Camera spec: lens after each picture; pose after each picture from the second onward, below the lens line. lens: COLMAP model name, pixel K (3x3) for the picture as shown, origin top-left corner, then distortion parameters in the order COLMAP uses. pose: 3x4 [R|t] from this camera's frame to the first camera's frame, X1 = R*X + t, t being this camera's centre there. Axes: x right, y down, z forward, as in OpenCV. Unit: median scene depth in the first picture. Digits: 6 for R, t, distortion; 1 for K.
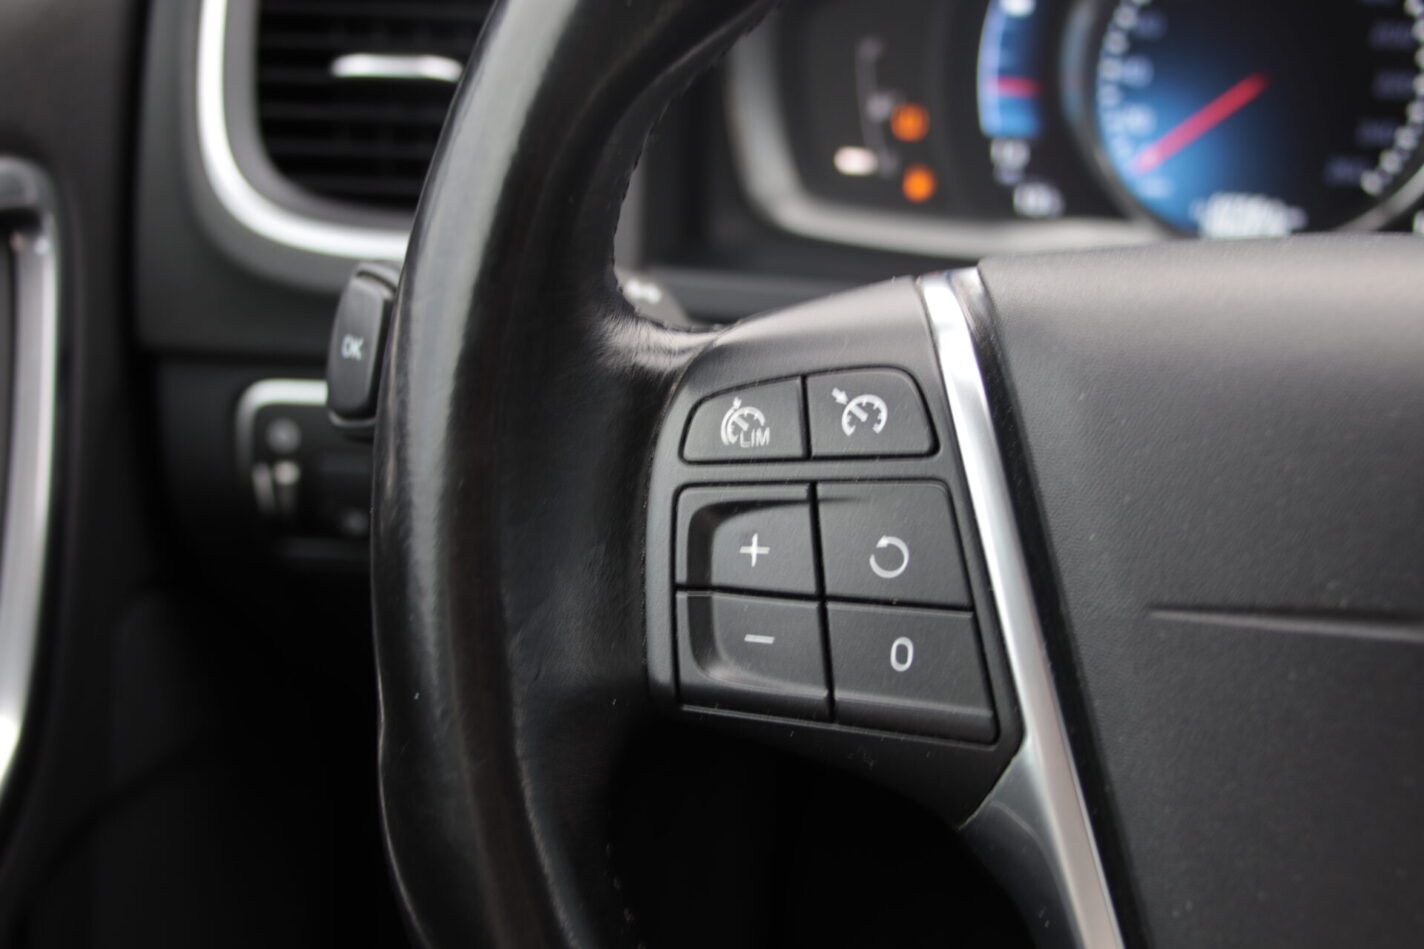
lens RADIAL K [[2069.7, 0, 712.0], [0, 2069.7, 474.5], [0, 0, 1]] dist [-0.574125, 0.002823]
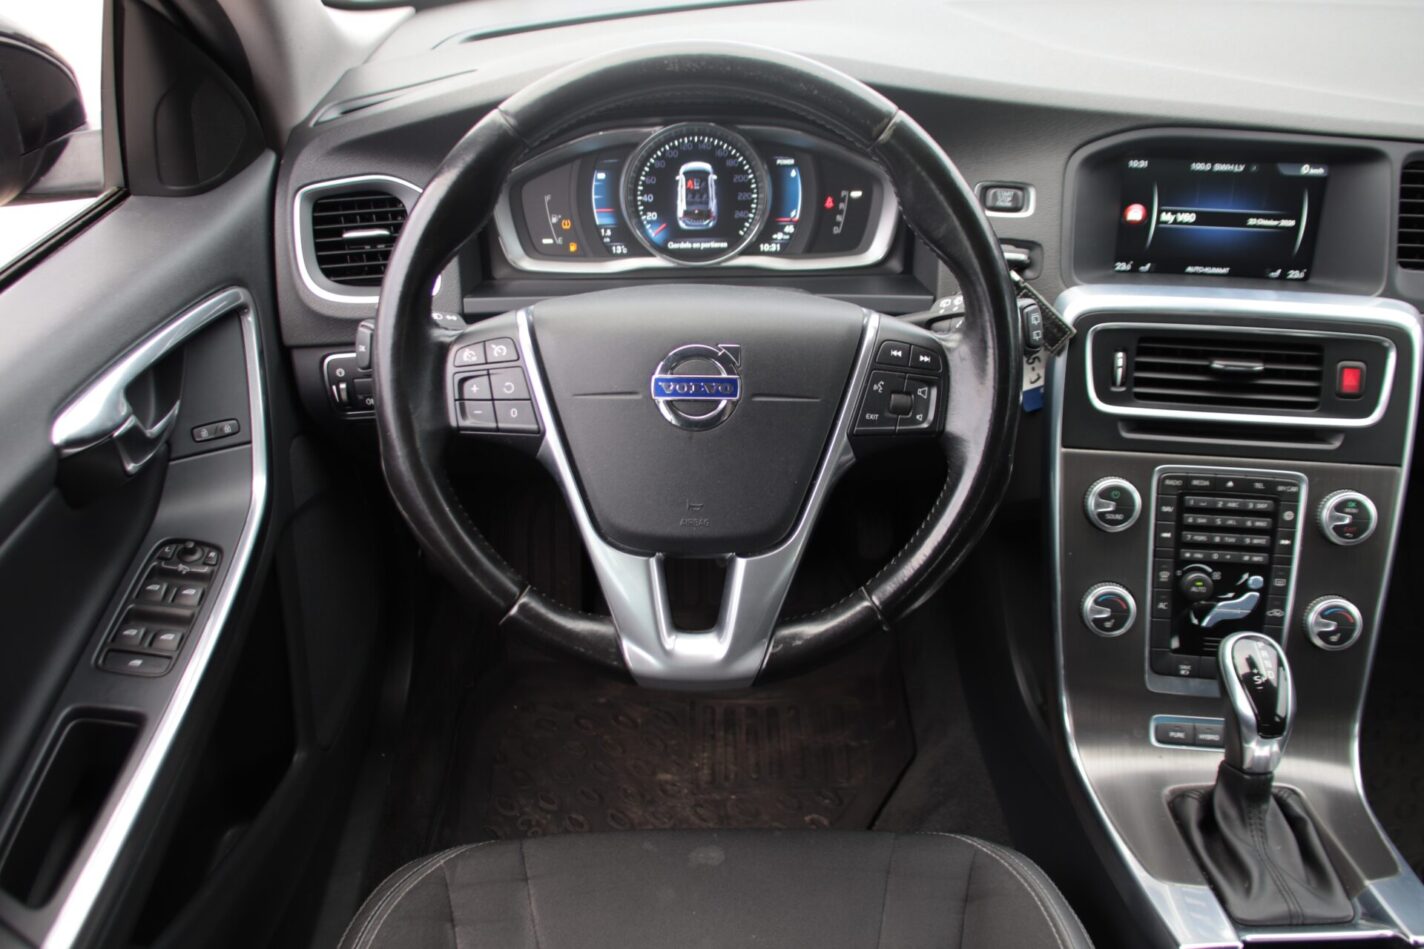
lens RADIAL K [[1281.3, 0, 712.0], [0, 1281.3, 474.5], [0, 0, 1]] dist [-0.137251, 0.138083]
pose [[0.993479, -0.079551, 0.081676, 0.246577], [0.070954, 0.992121, 0.103256, -0.017526], [-0.089247, -0.096787, 0.991296, -1.354528]]
